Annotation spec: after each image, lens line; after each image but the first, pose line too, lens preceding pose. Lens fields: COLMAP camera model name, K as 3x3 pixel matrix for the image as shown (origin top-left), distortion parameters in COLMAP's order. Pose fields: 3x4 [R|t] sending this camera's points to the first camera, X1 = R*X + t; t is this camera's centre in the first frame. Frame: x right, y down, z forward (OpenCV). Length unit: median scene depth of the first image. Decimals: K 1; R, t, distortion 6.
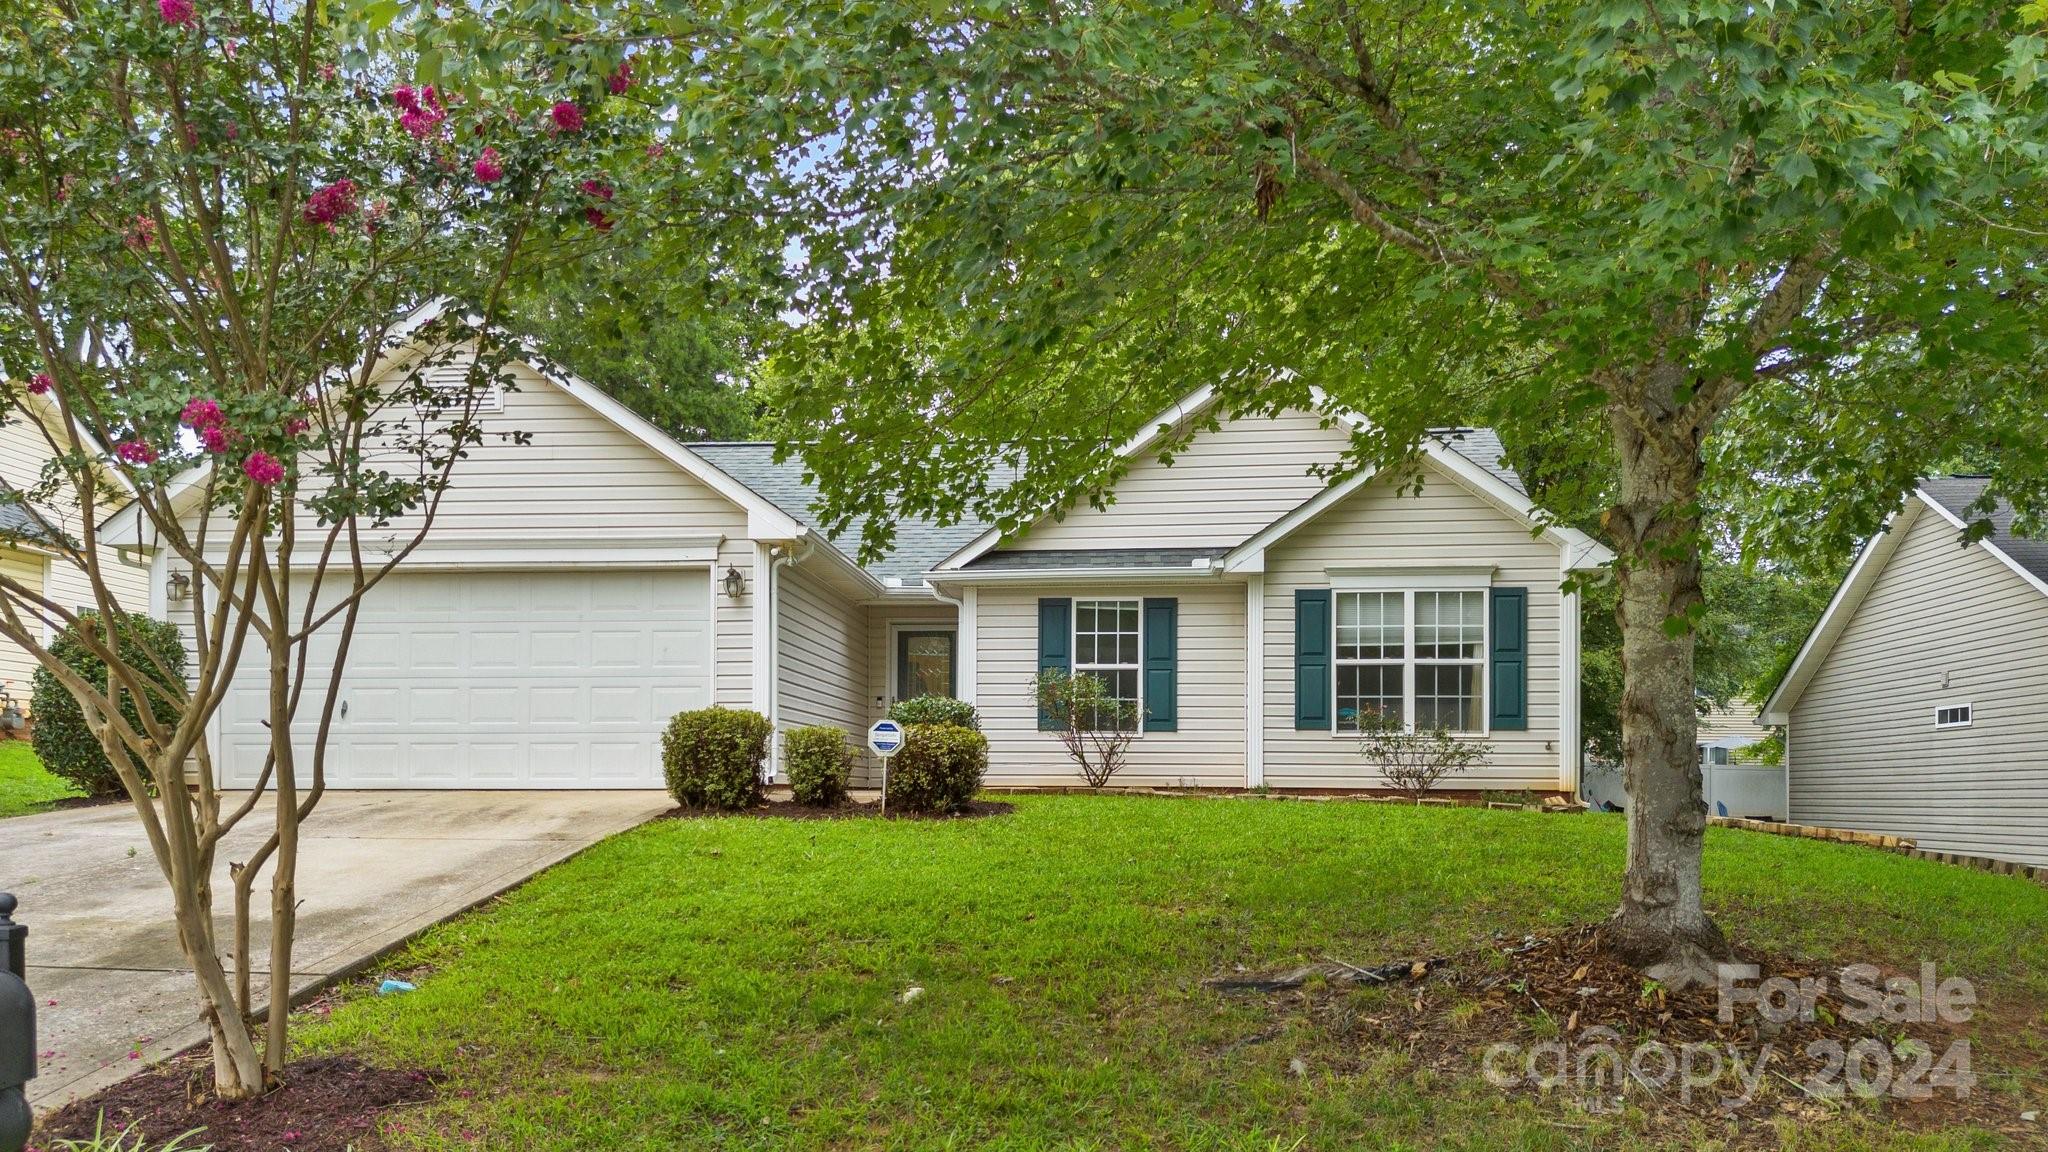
lens RADIAL K [[1431.6, 0, 1018.7], [0, 1431.6, 581.7], [0, 0, 1]] dist [0.121591, -0.146662]
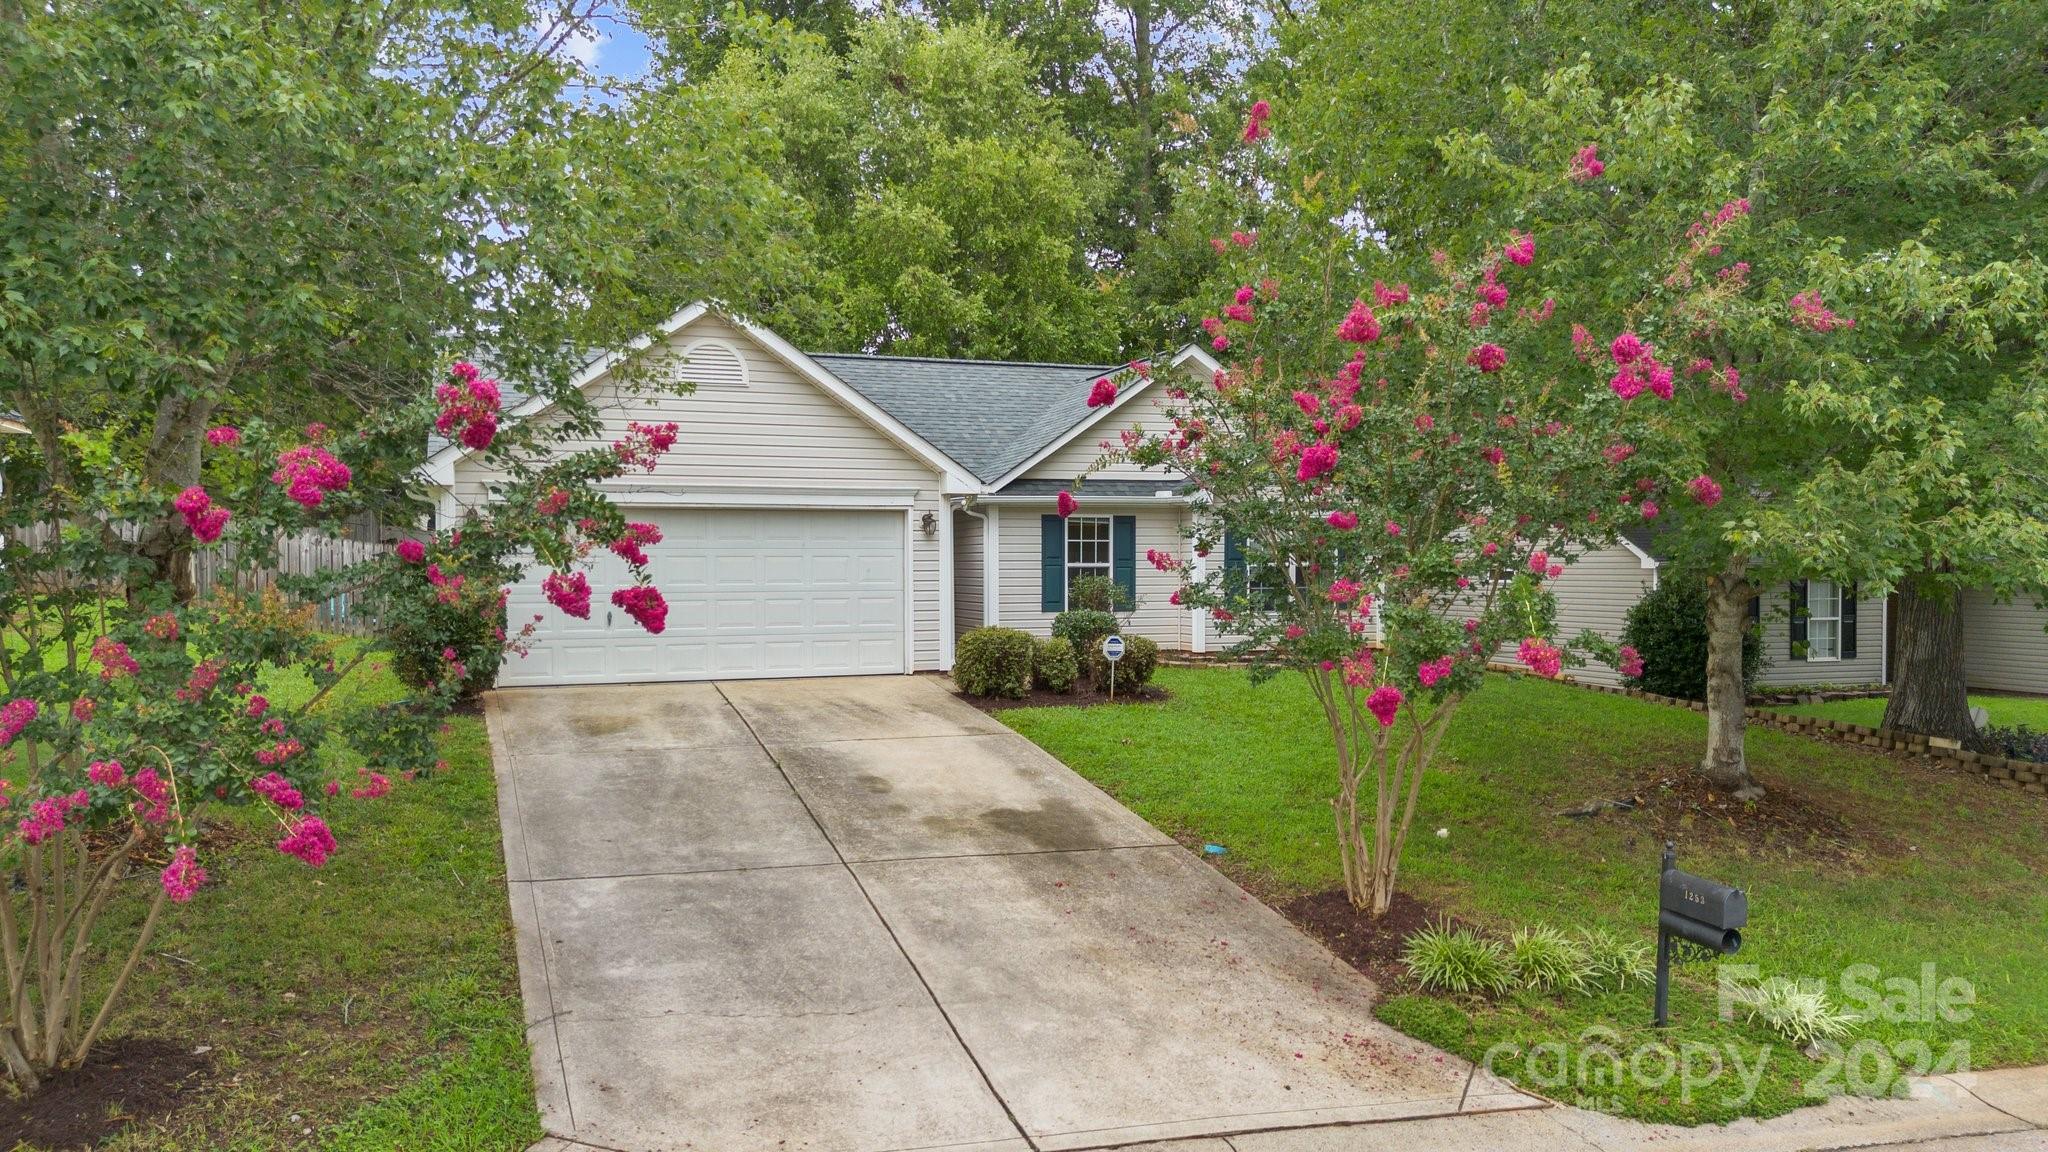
lens RADIAL K [[1431.6, 0, 1018.7], [0, 1431.6, 581.7], [0, 0, 1]] dist [0.121591, -0.146662]
pose [[0.911598, -0.010852, 0.410939, -0.656564], [-0.055693, 0.987174, 0.149616, -0.147533], [-0.407292, -0.159276, 0.899302, -0.249804]]
